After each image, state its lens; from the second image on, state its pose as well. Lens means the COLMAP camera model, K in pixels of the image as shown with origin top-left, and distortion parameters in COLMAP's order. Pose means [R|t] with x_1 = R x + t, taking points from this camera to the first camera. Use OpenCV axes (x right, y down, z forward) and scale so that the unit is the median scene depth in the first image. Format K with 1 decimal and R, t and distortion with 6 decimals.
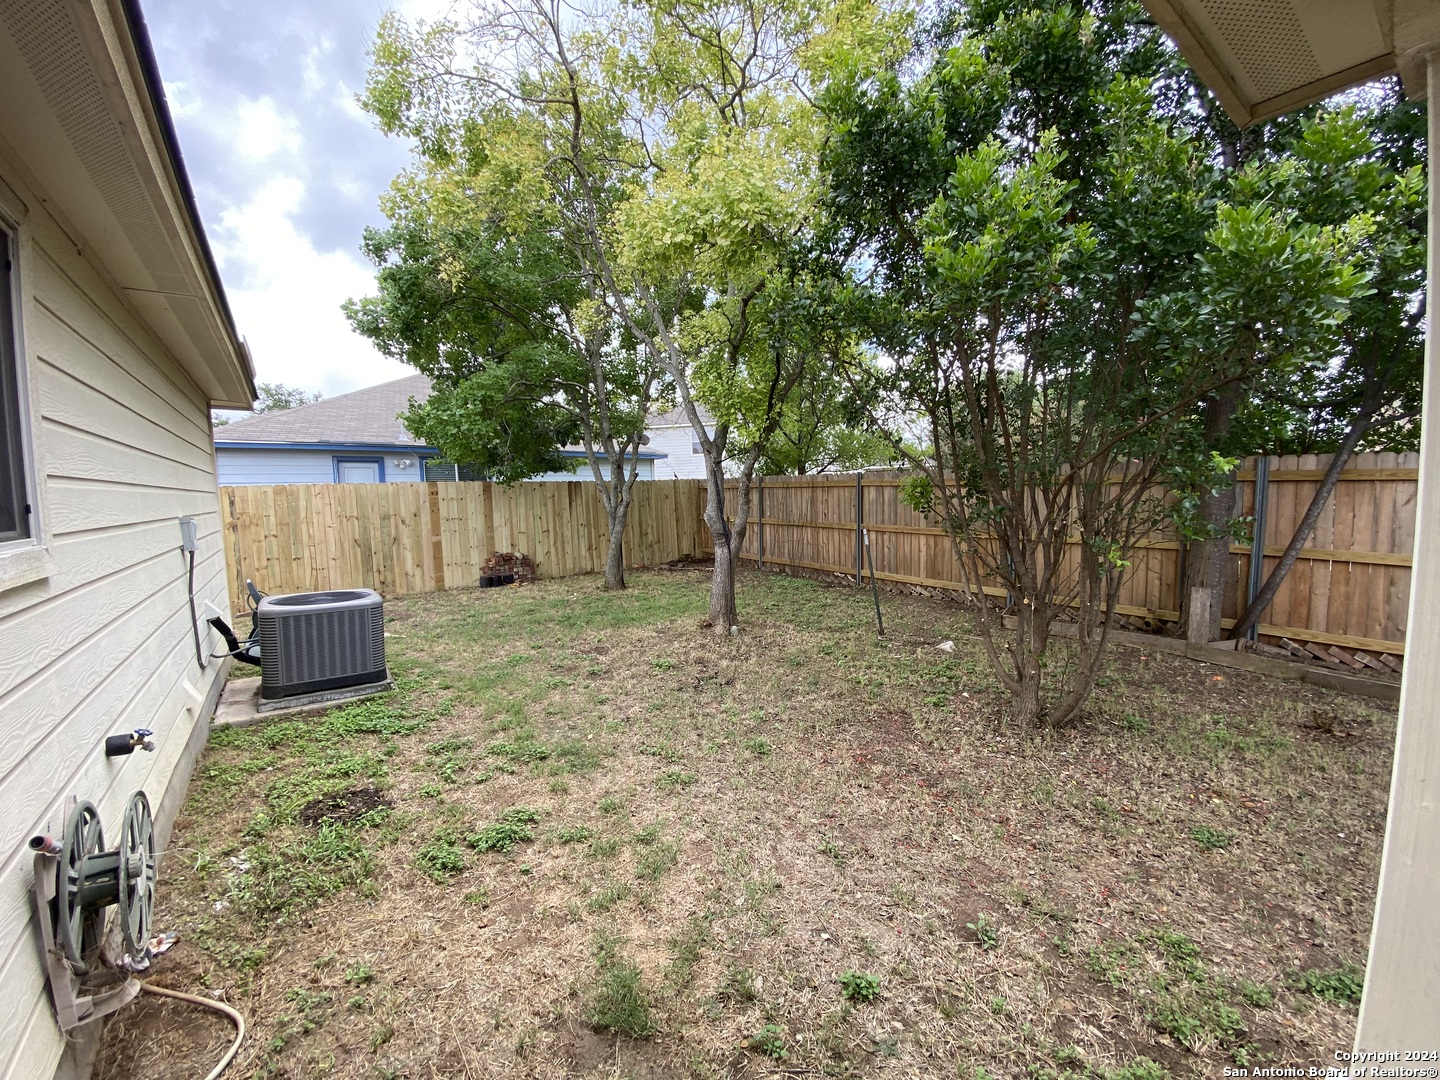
lens RADIAL K [[589.0, 0, 718.2], [0, 589.0, 543.0], [0, 0, 1]] dist [0.035563, -0.029526]
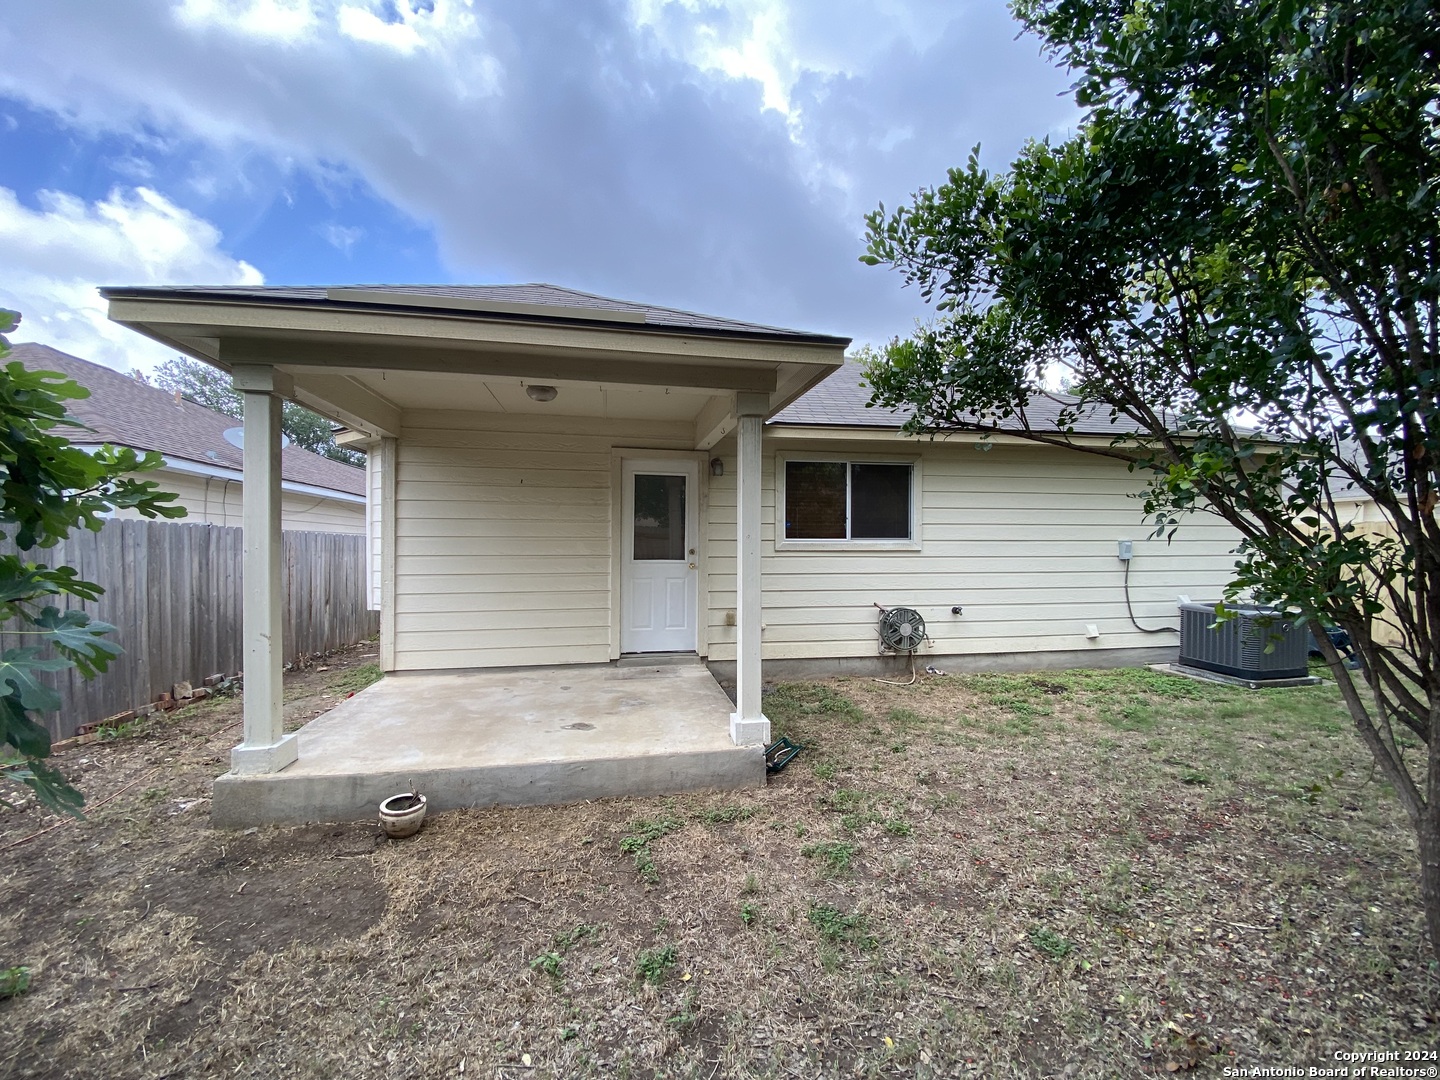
lens RADIAL K [[589.0, 0, 718.2], [0, 589.0, 543.0], [0, 0, 1]] dist [0.035563, -0.029526]
pose [[-0.428588, 0.022619, -0.903217, 2.249166], [-0.074279, 0.995420, 0.060175, -0.089507], [0.900441, 0.092880, -0.424945, 1.135393]]
